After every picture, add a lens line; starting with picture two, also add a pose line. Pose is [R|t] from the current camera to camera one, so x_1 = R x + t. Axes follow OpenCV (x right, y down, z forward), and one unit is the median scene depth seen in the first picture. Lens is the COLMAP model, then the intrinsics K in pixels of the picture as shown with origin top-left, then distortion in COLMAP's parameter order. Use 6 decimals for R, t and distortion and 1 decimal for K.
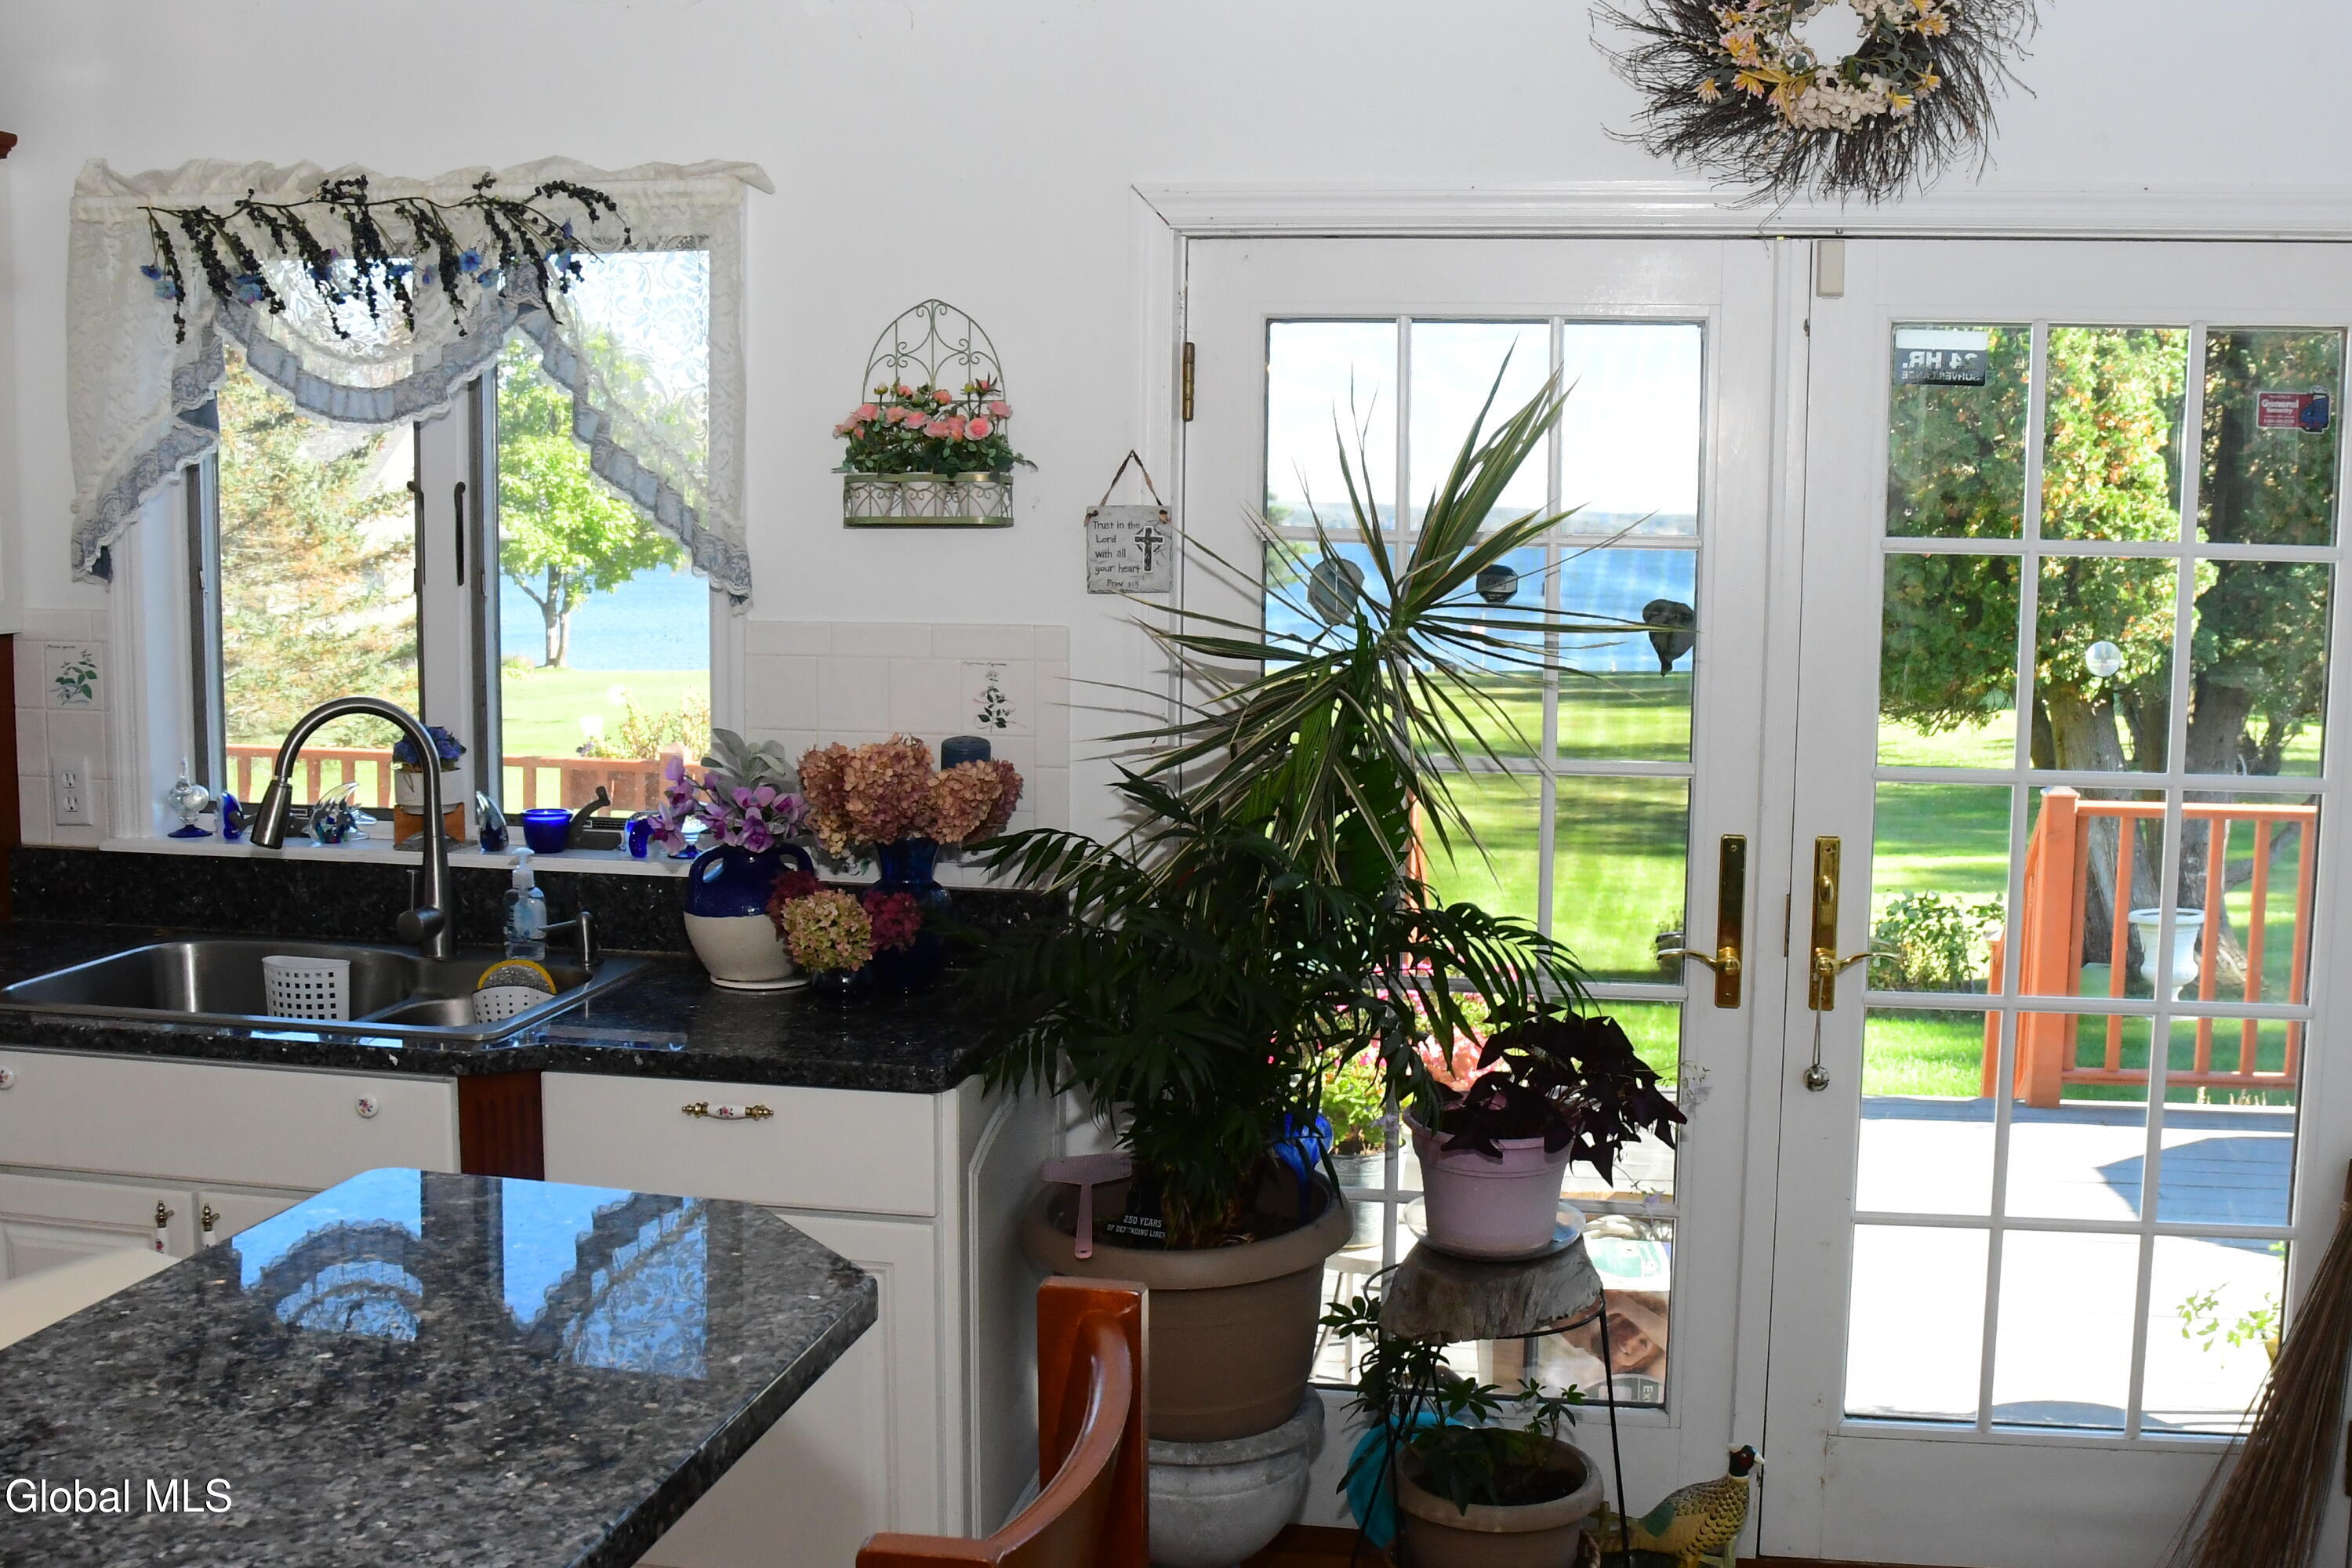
lens RADIAL K [[2397.4, 0, 1184.0], [0, 2397.4, 787.0], [0, 0, 1]] dist [-0.109660, 0.000000]
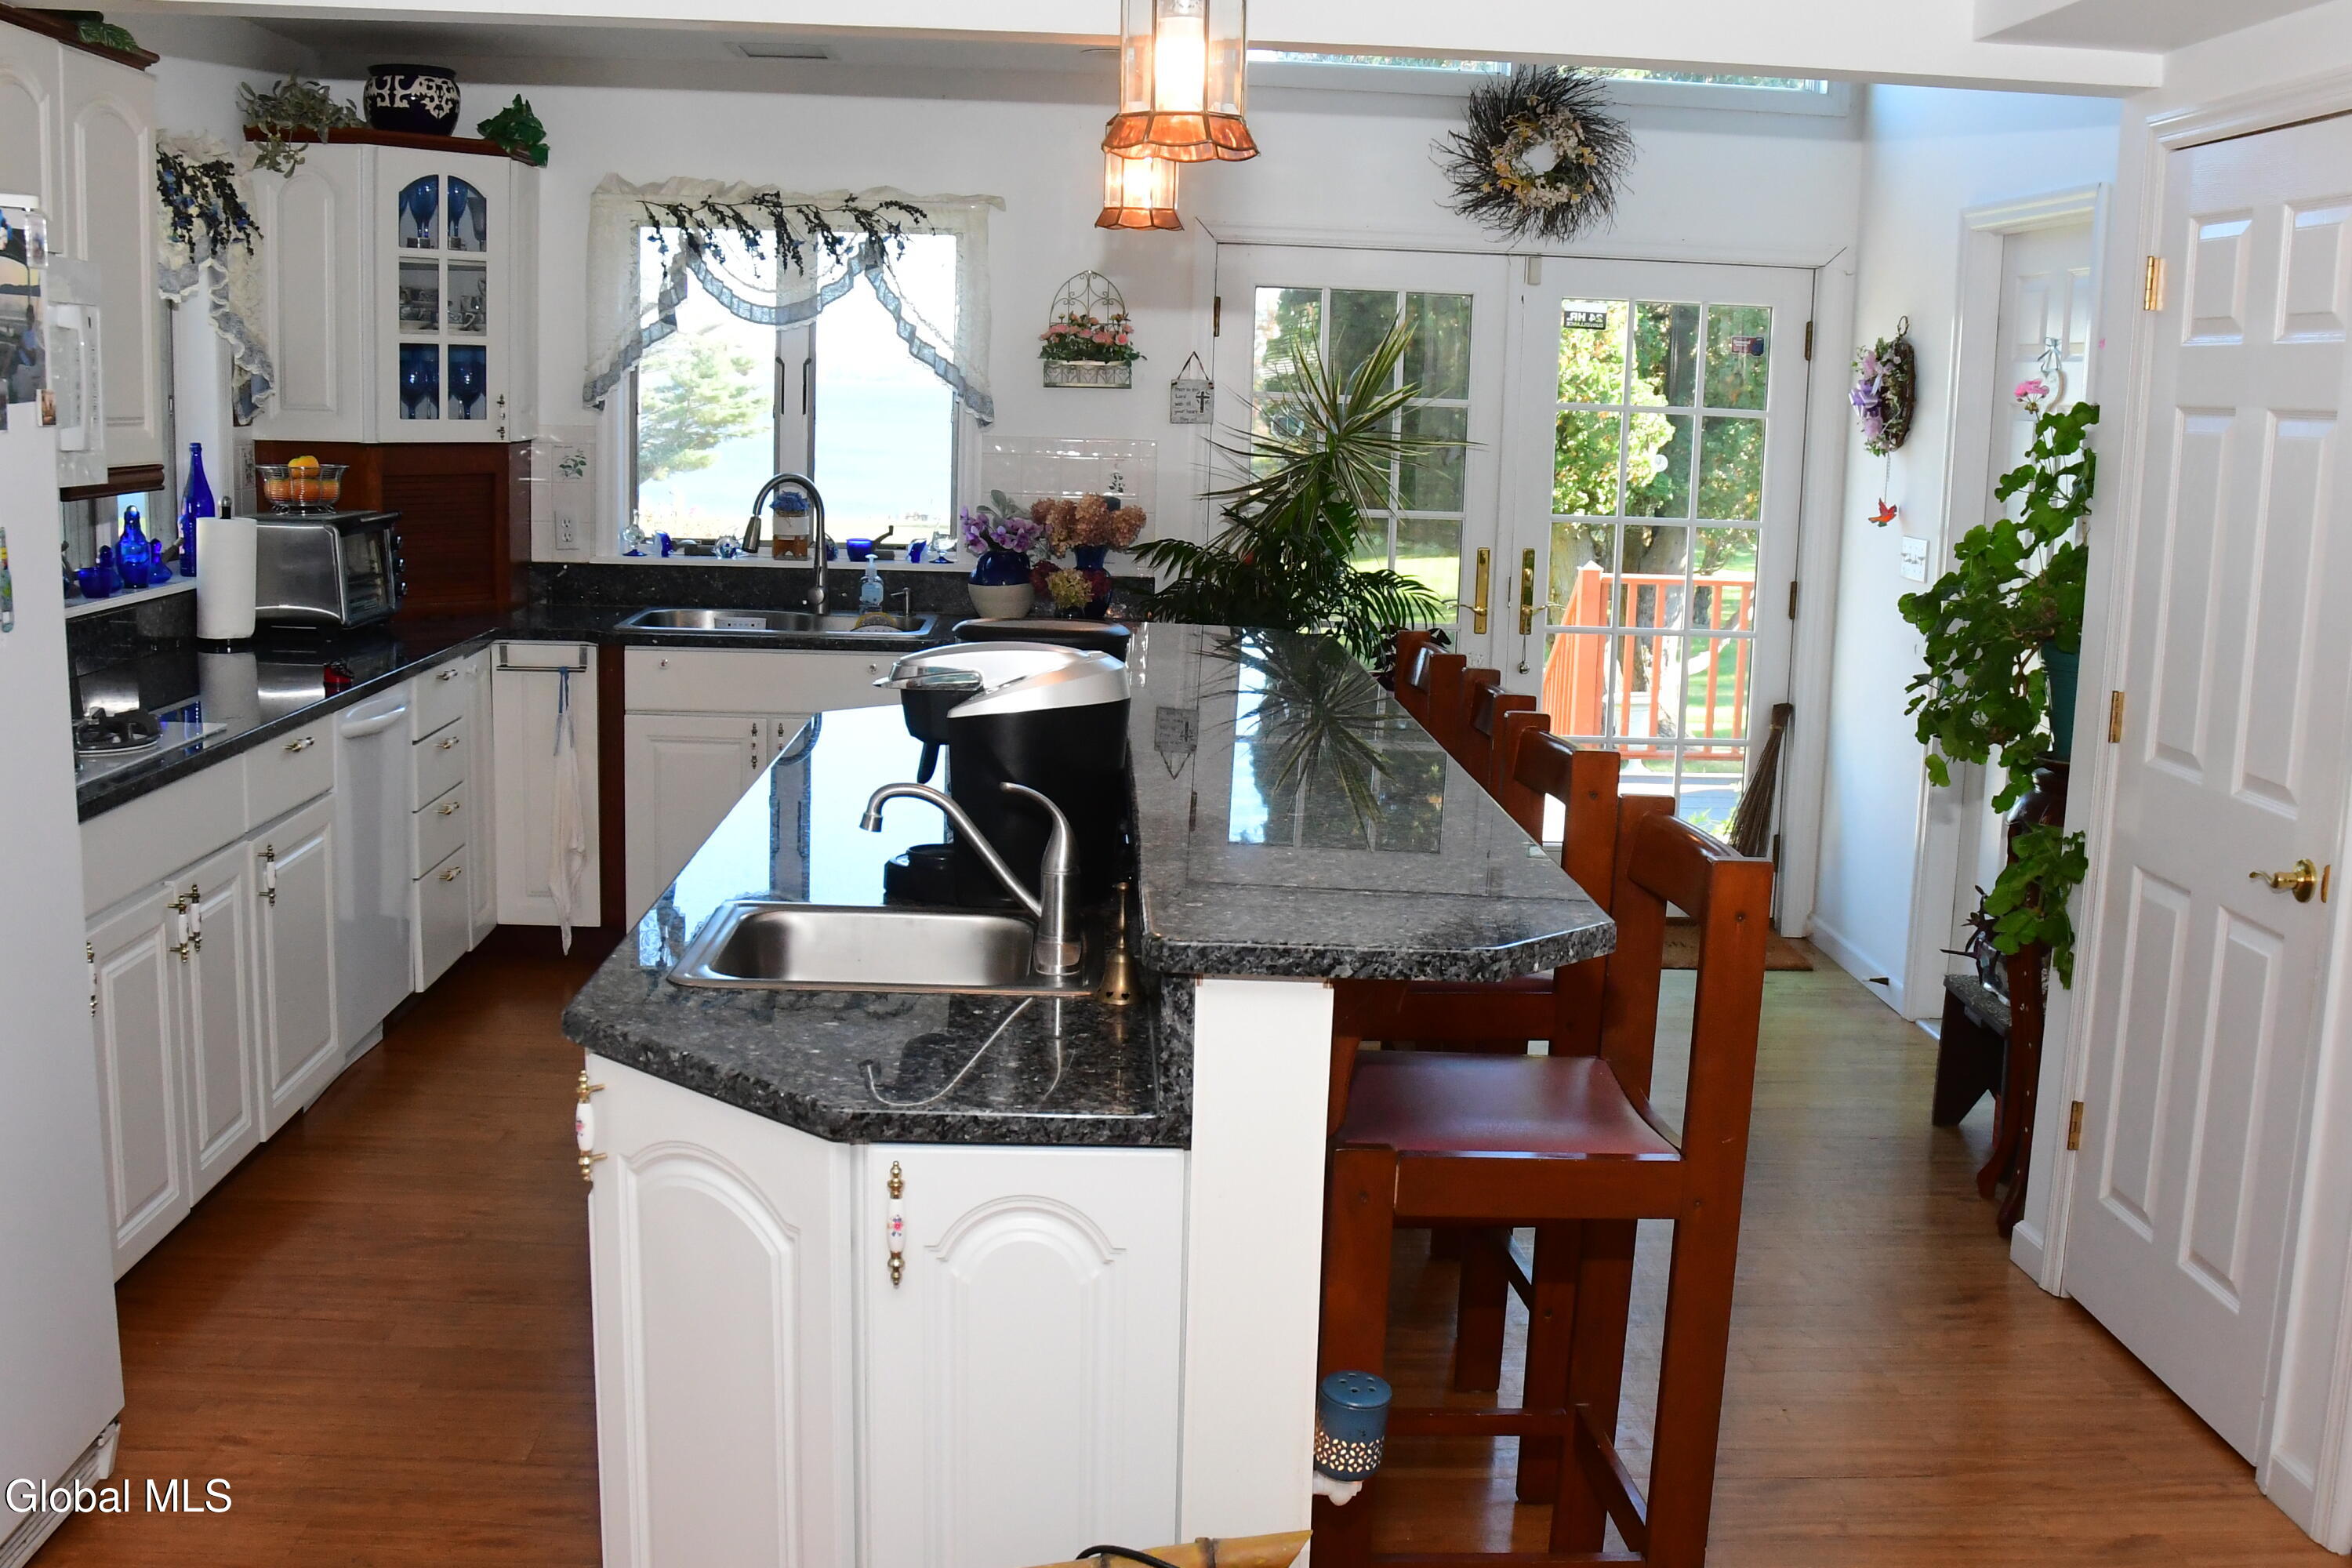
lens RADIAL K [[2397.4, 0, 1178.3], [0, 2397.4, 785.1], [0, 0, 1]] dist [-0.109660, 0.000000]
pose [[0.975997, -0.018669, 0.216984, -0.454606], [0.005686, 0.998164, 0.060308, 0.094890], [-0.217711, -0.057627, 0.974311, -0.912422]]
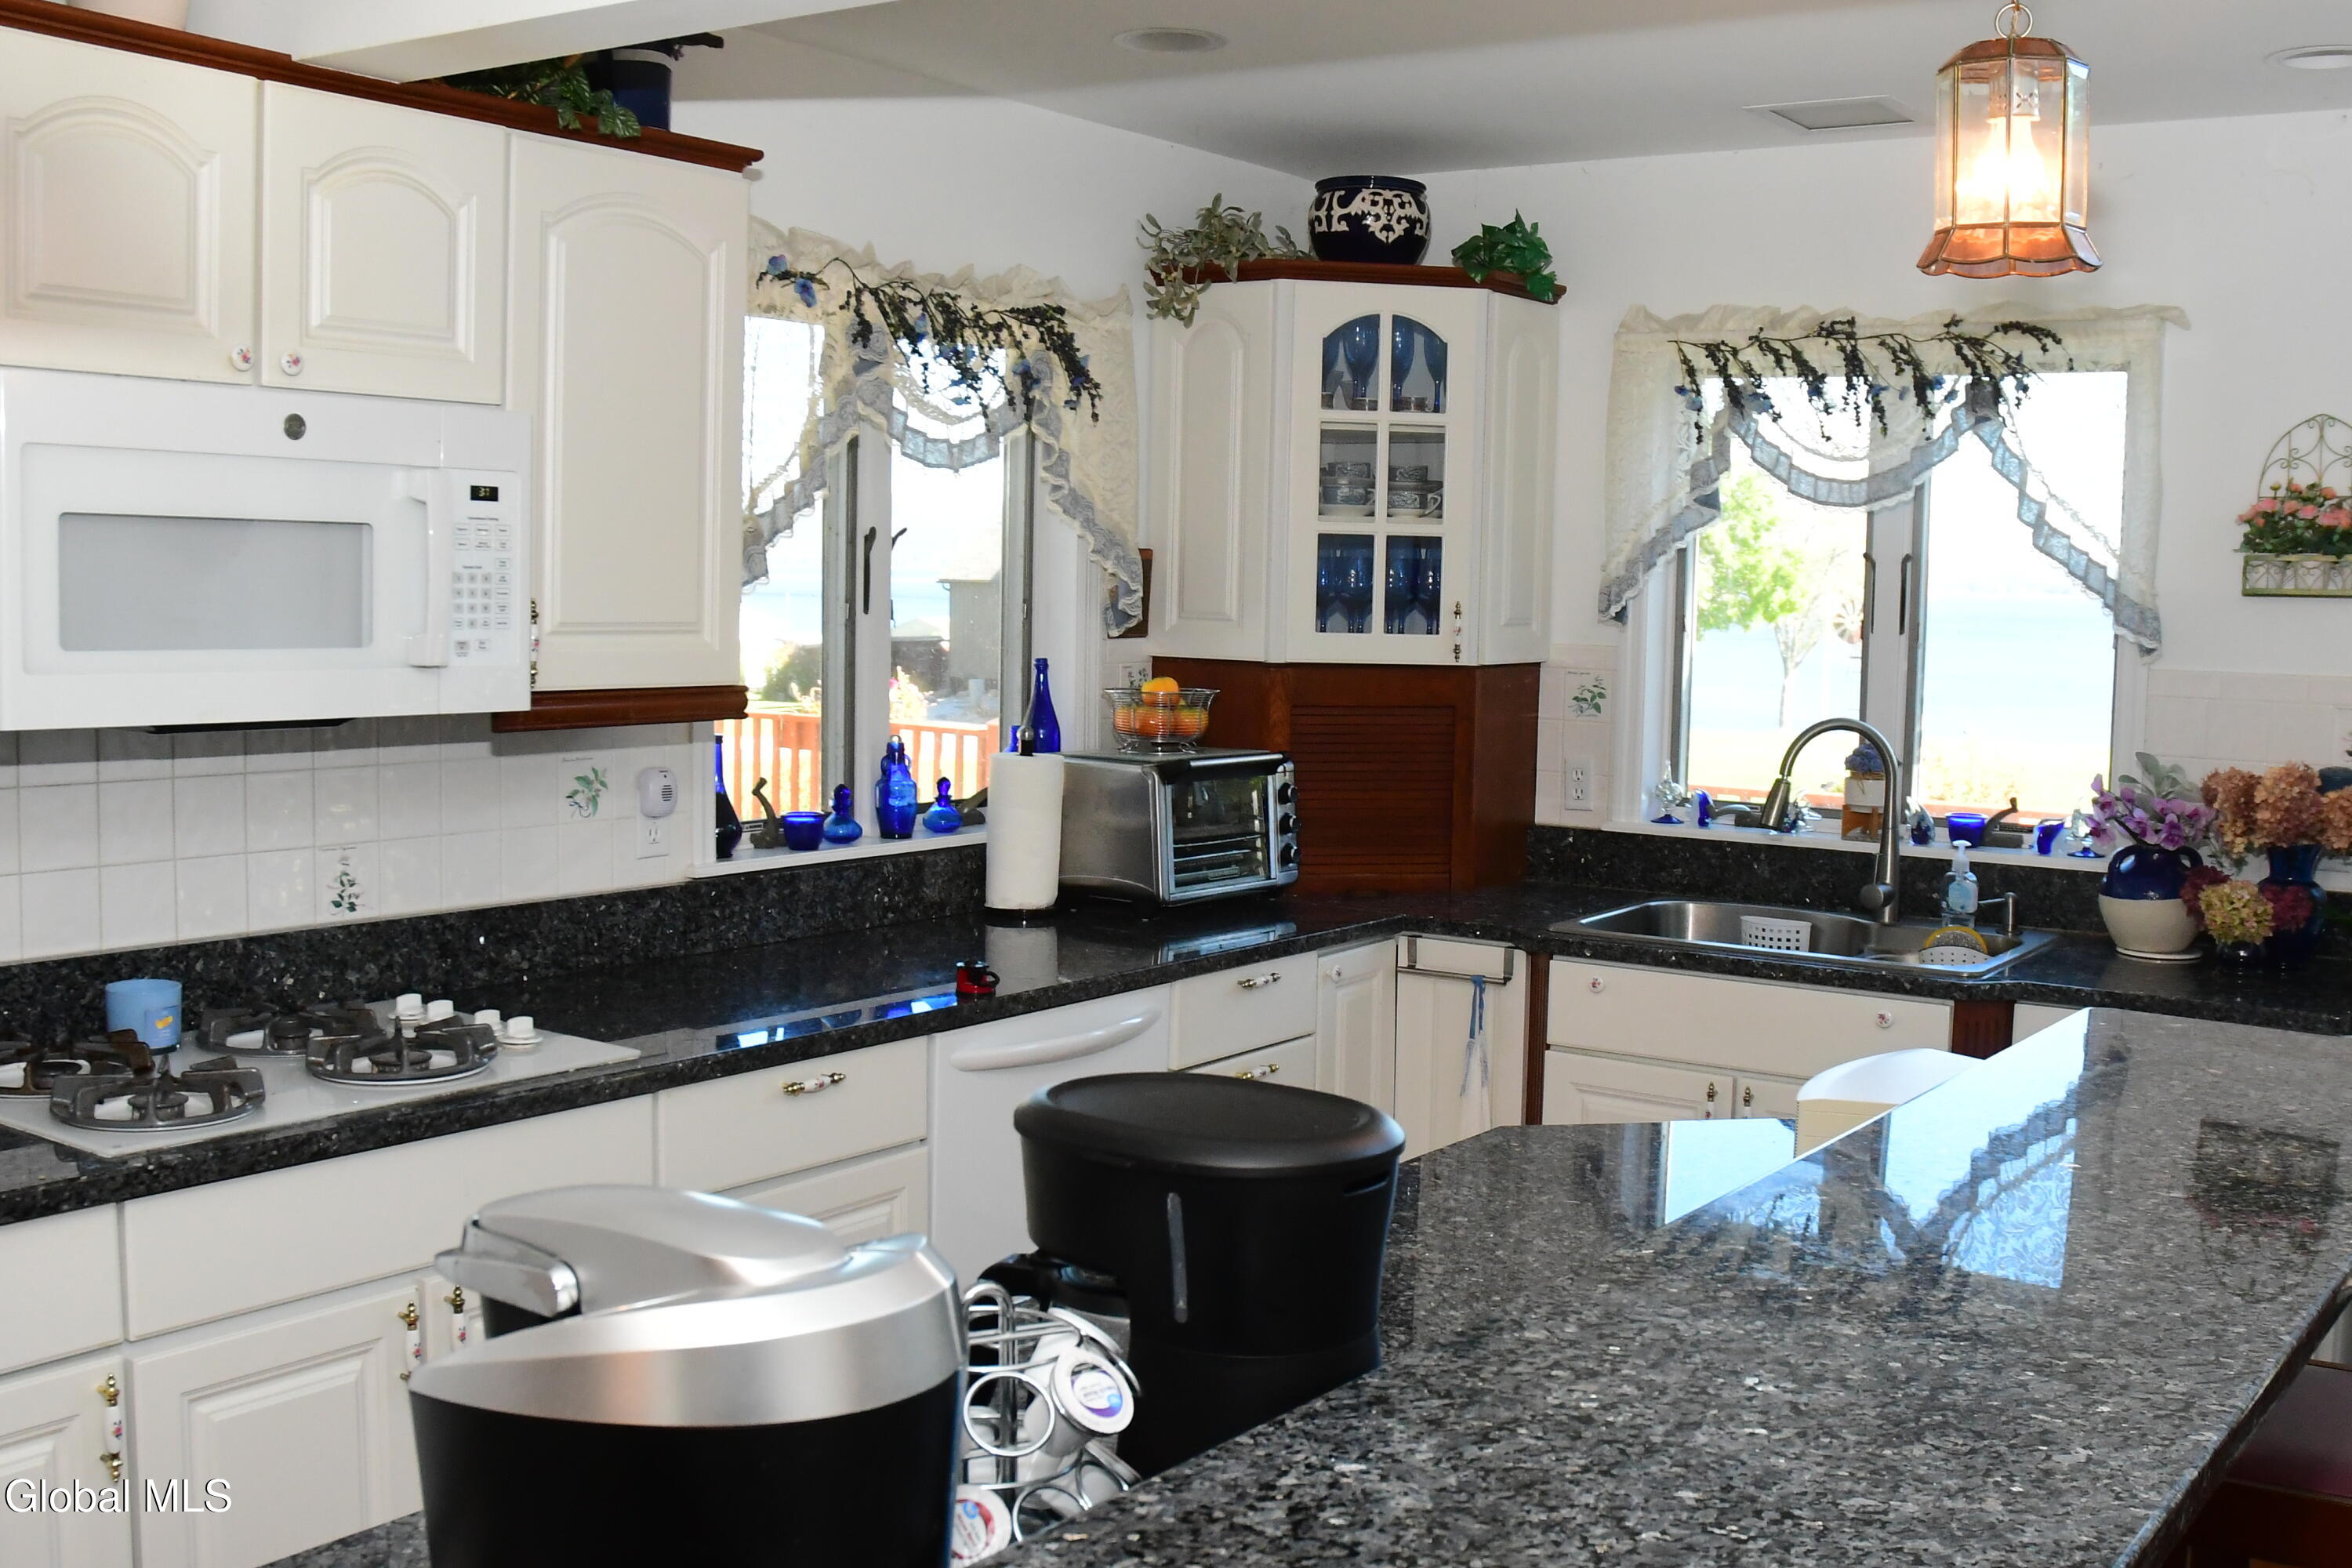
lens RADIAL K [[2397.4, 0, 1223.4], [0, 2397.4, 817.6], [0, 0, 1]] dist [-0.109660, 0.000000]
pose [[0.913134, 0.046752, -0.404970, -0.124299], [-0.052012, 0.998644, -0.001989, 0.036496], [0.404328, 0.022879, 0.914328, -0.330171]]
